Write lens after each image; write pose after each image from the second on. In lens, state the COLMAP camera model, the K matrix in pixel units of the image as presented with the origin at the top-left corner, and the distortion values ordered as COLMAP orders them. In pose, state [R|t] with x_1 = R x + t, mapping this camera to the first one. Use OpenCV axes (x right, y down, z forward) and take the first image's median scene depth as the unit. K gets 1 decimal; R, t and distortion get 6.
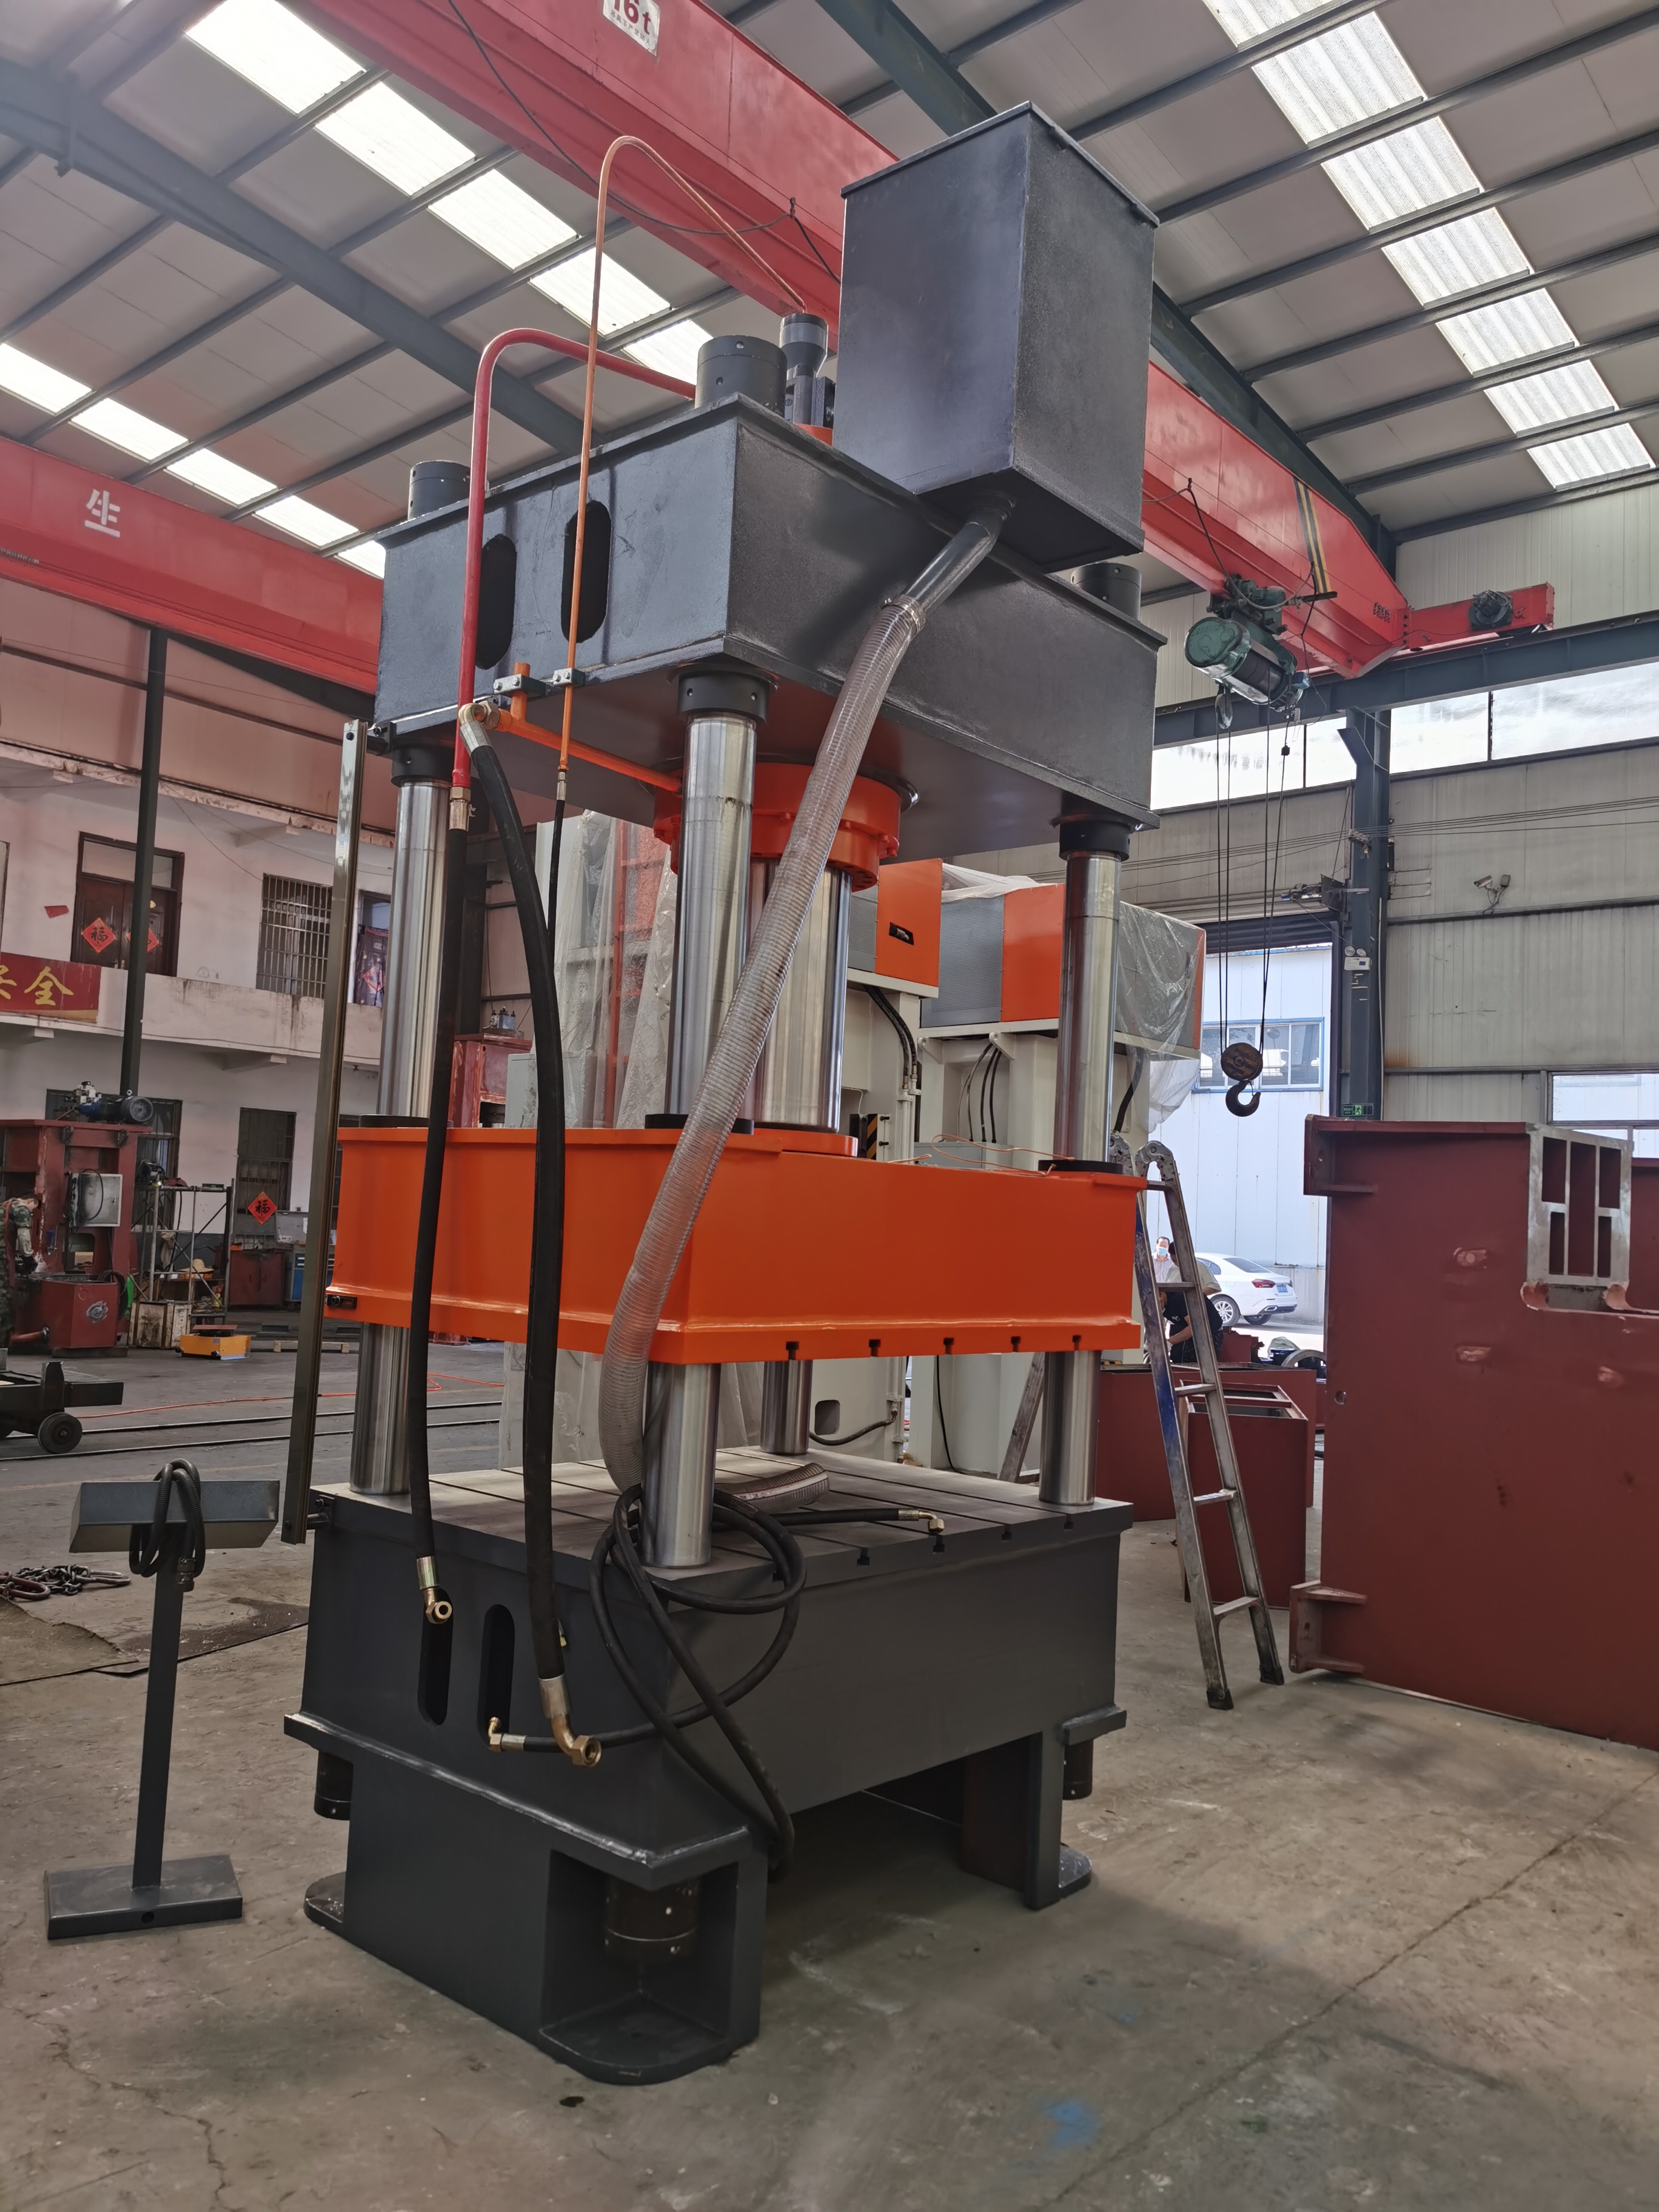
lens RADIAL K [[1702.4, 0, 839.4], [0, 1702.4, 1100.6], [0, 0, 1]] dist [0.064879, -0.087013]
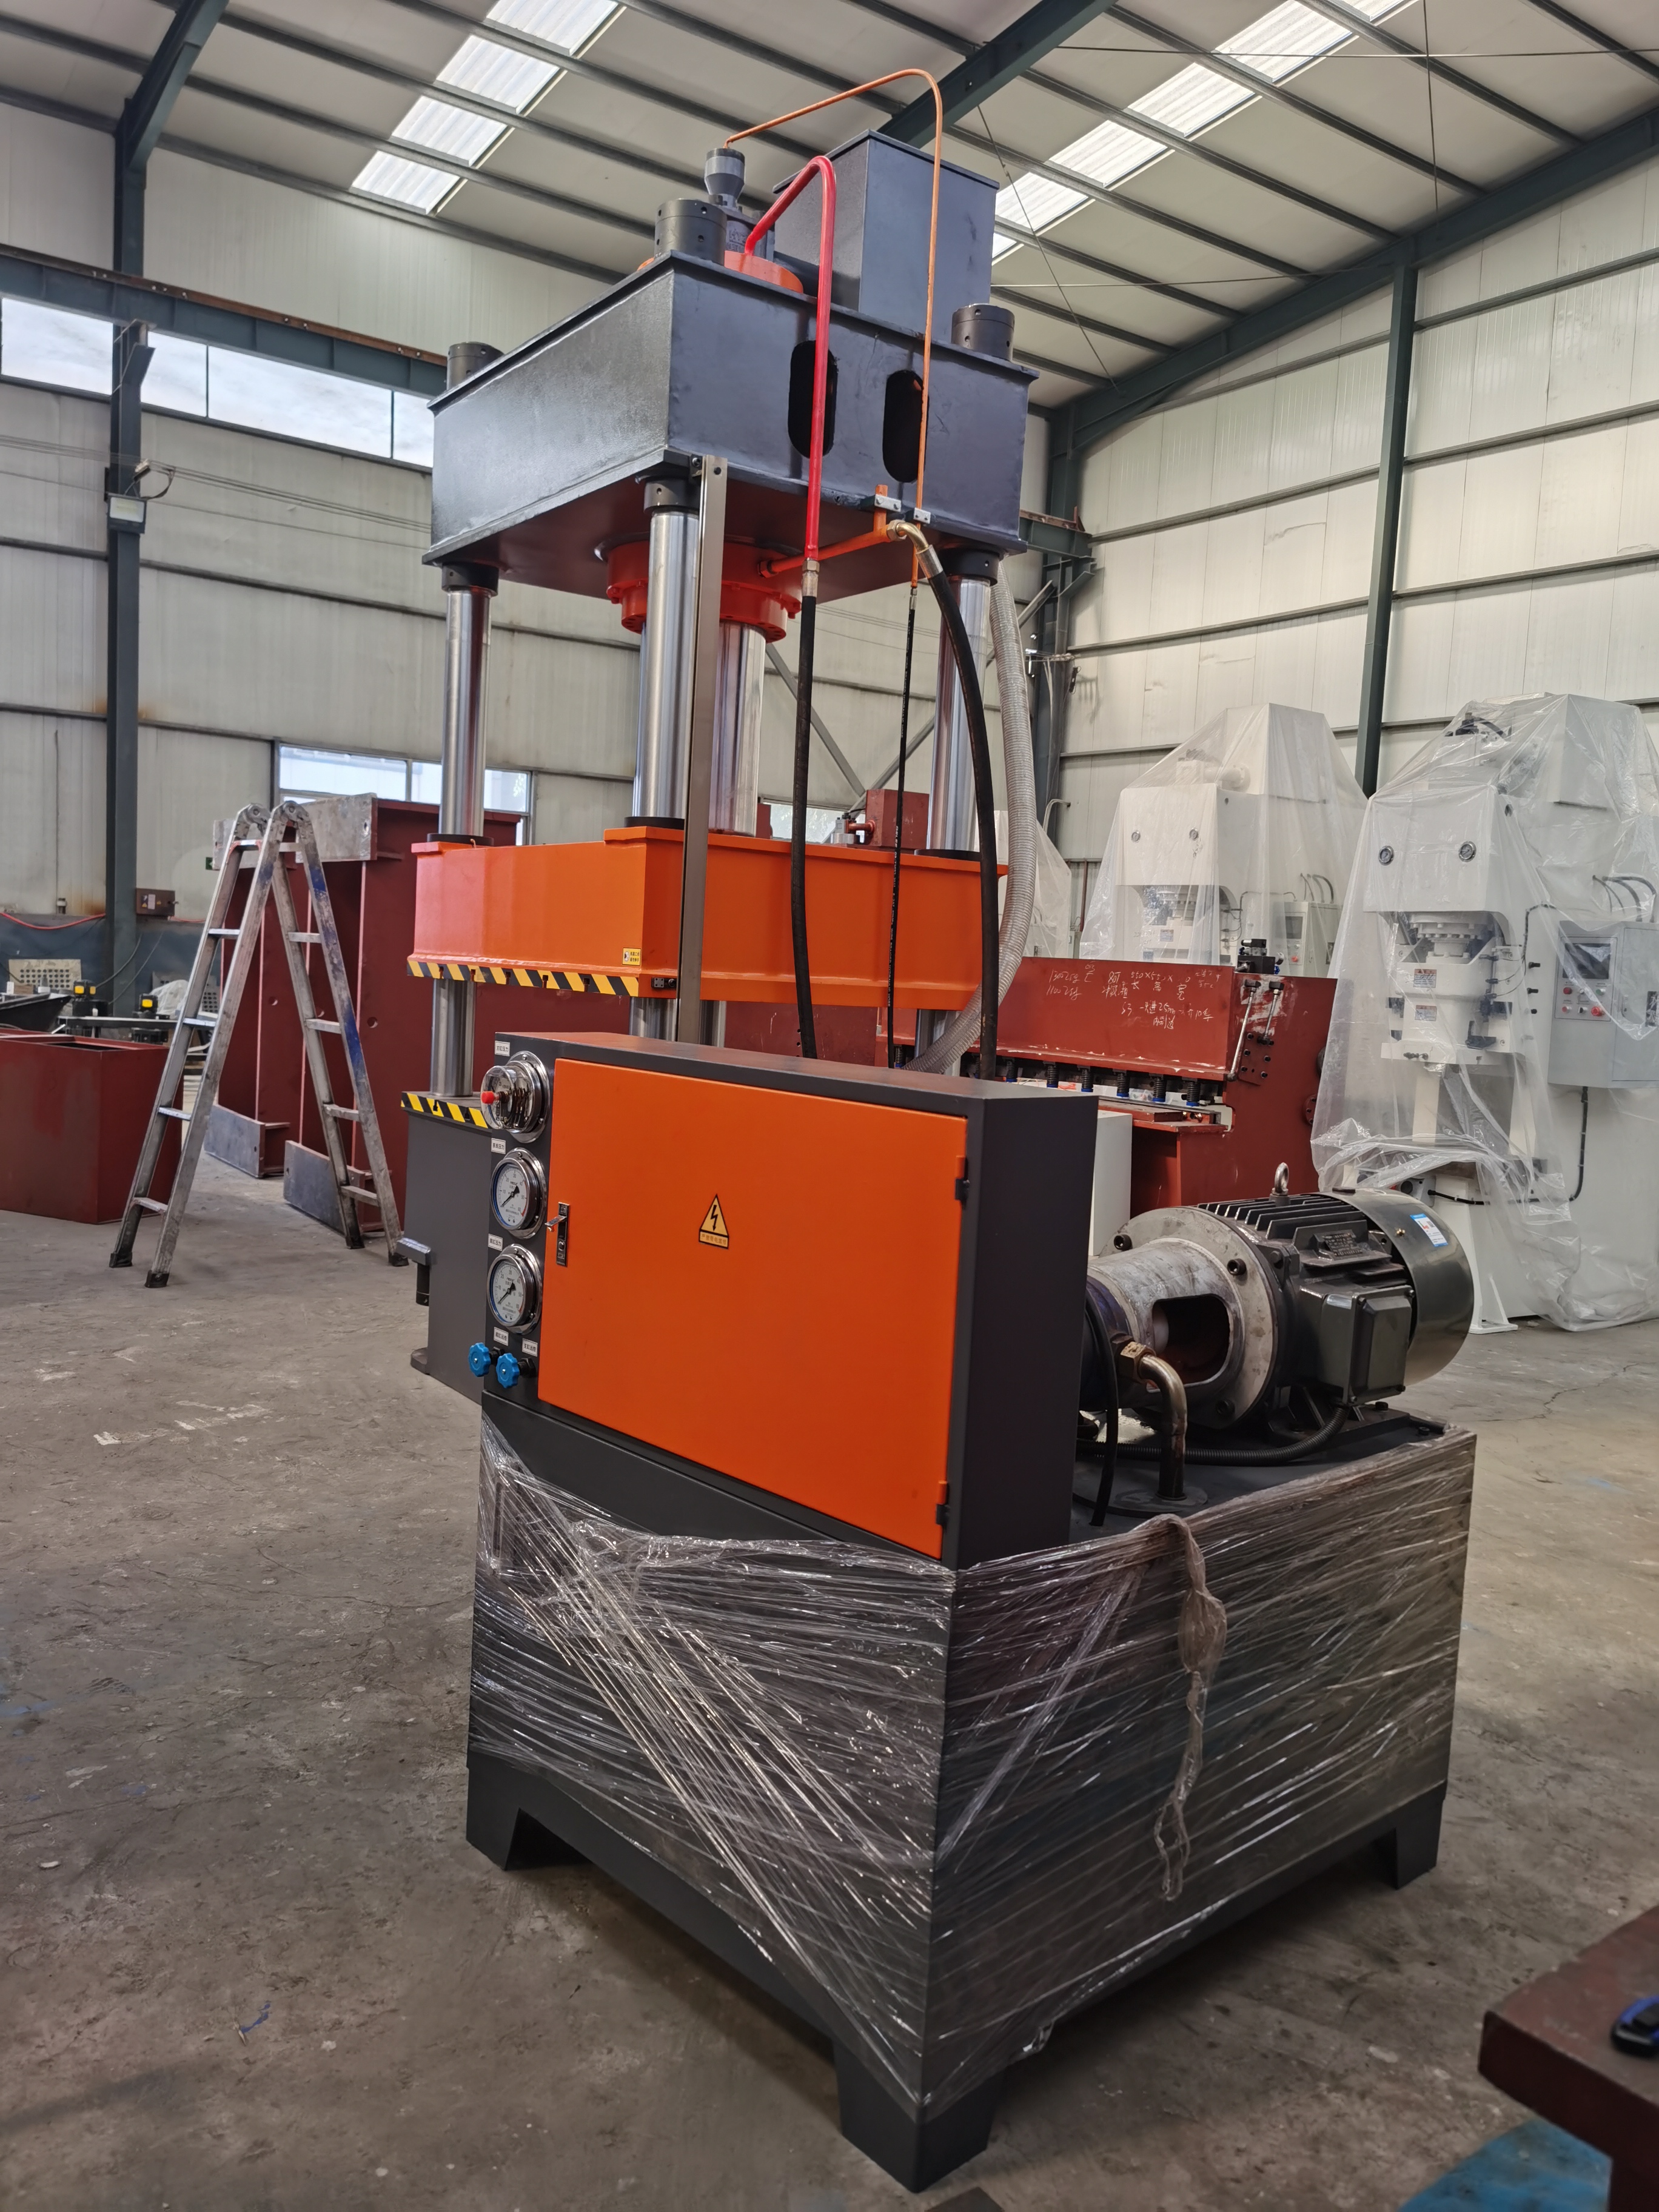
lens RADIAL K [[1702.4, 0, 839.4], [0, 1702.4, 1100.6], [0, 0, 1]] dist [0.064879, -0.087013]
pose [[0.236346, -0.114233, 0.964931, -1.371252], [-0.114096, 0.982933, 0.144311, 0.016470], [-0.964947, -0.144202, 0.219278, 0.625080]]
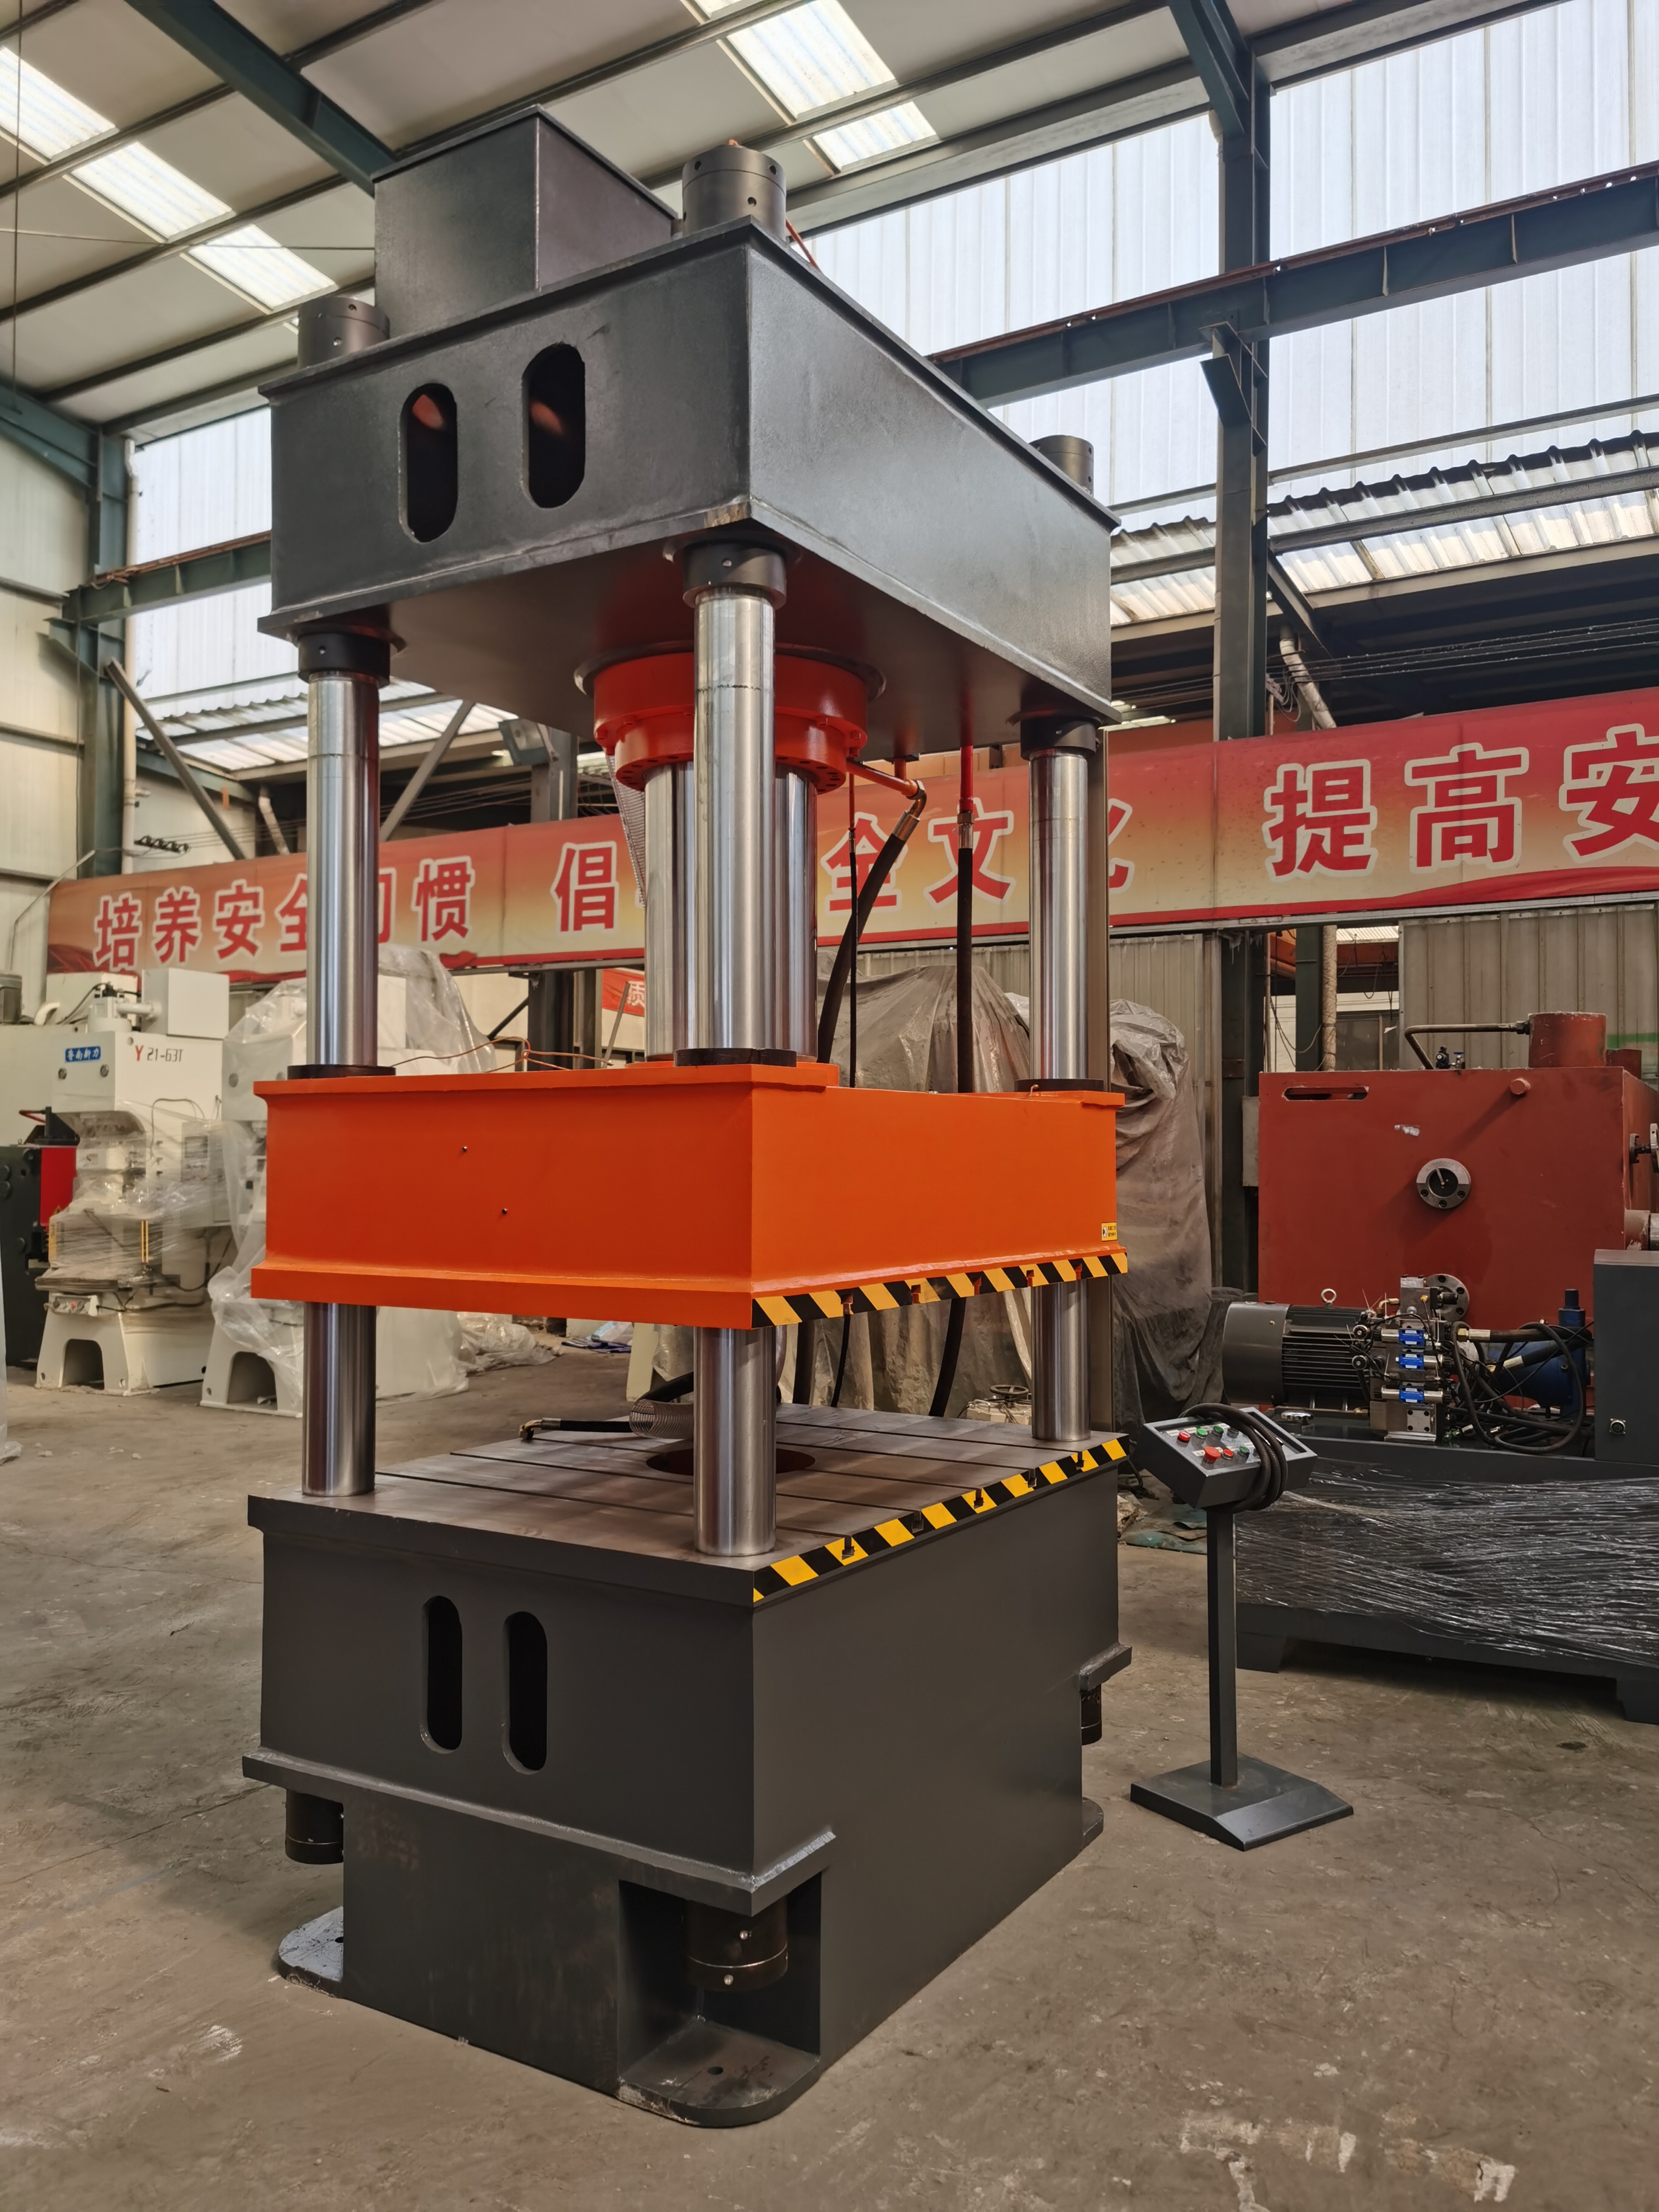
lens RADIAL K [[1707.6, 0, 836.4], [0, 1707.6, 1100.0], [0, 0, 1]] dist [0.059028, -0.080970]
pose [[-0.984534, -0.058770, -0.165040, 0.053051], [-0.040162, 0.992679, -0.113905, 0.148716], [0.170526, -0.105515, -0.979687, 2.033965]]
